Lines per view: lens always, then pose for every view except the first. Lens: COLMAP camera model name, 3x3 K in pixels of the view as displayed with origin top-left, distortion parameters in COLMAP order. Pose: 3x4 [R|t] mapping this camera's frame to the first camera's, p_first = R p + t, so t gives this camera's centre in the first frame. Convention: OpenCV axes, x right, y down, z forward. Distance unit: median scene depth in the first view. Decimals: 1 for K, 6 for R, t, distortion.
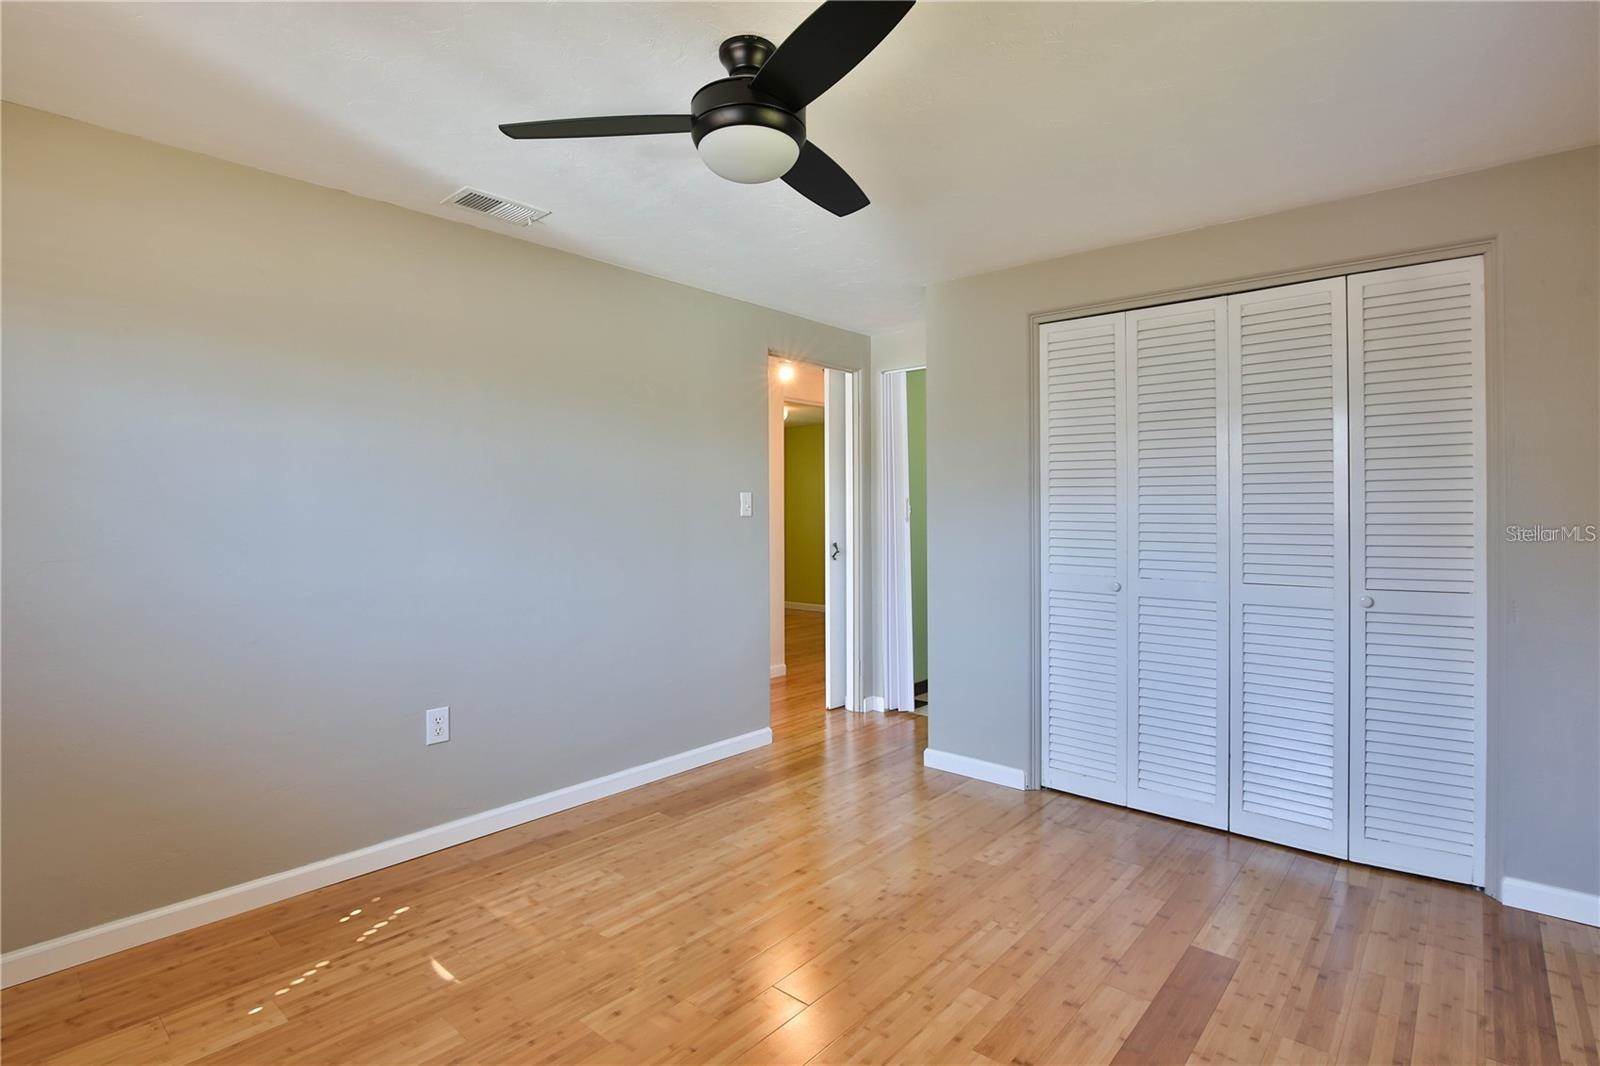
lens RADIAL K [[794.5, 0, 814.9], [0, 794.5, 513.8], [0, 0, 1]] dist [-0.028431, 0.001640]
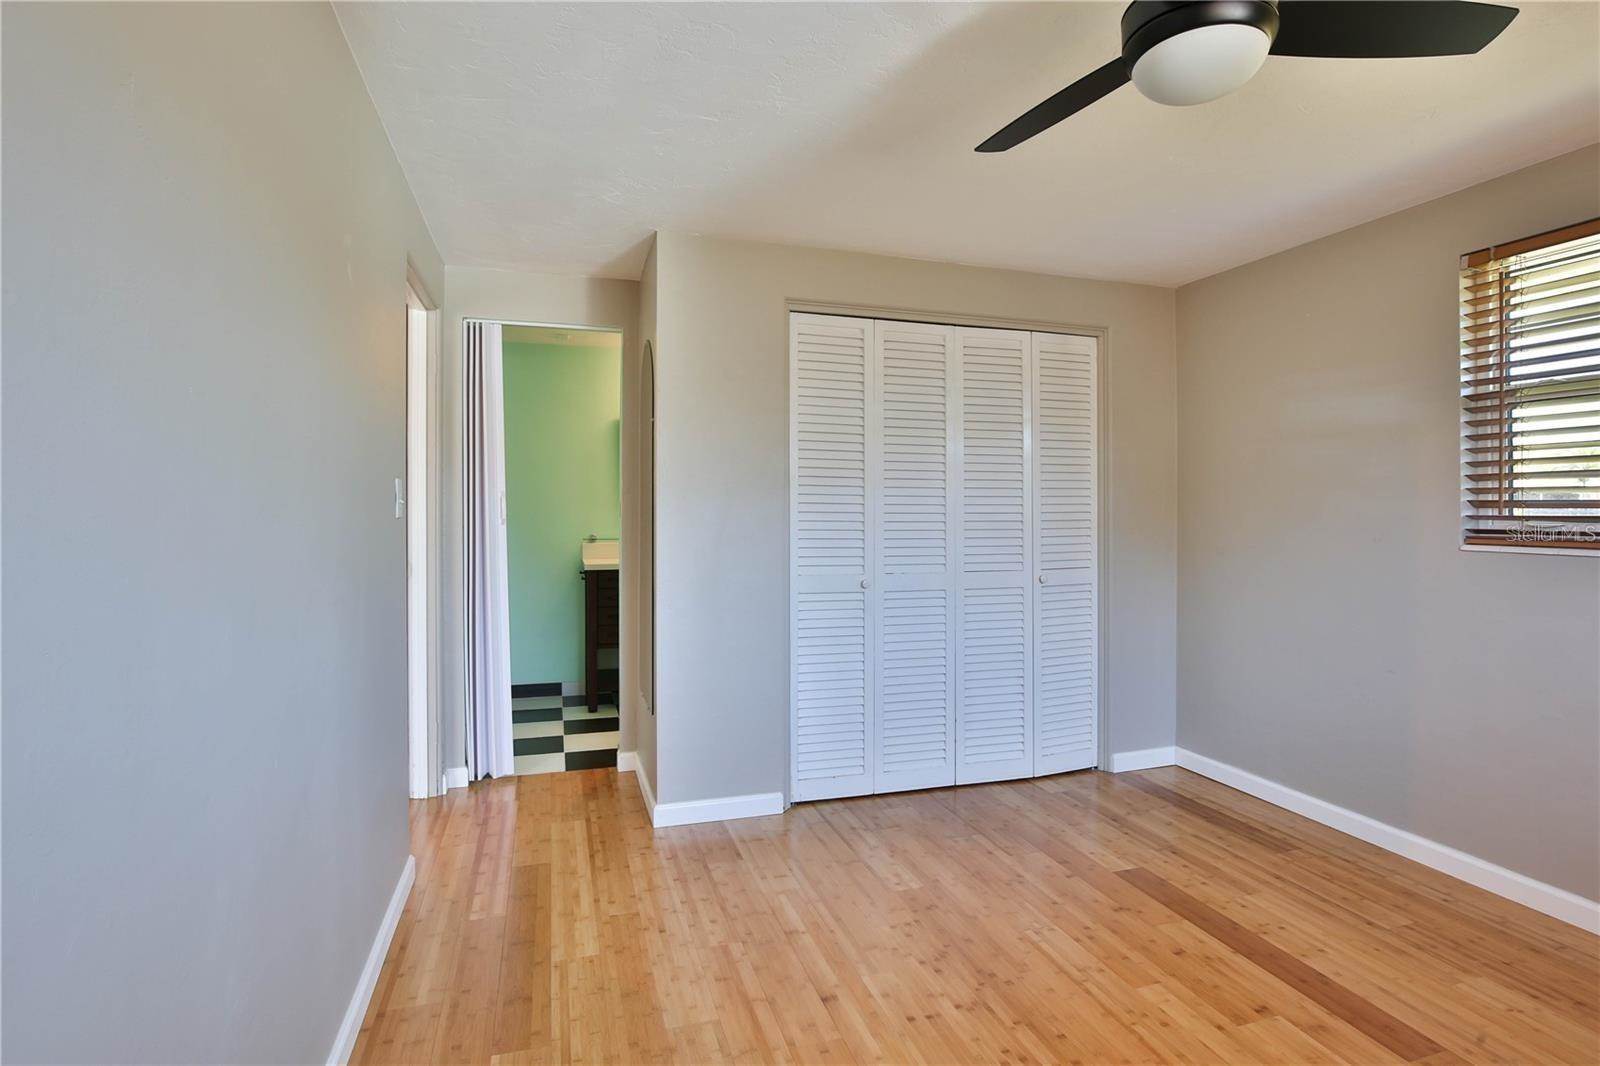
lens RADIAL K [[794.5, 0, 814.9], [0, 794.5, 513.8], [0, 0, 1]] dist [-0.028431, 0.001640]
pose [[0.518476, -0.000015, 0.855092, -0.618621], [0.001349, 0.999999, -0.000800, 0.001548], [-0.855091, 0.001568, 0.518475, 0.597661]]
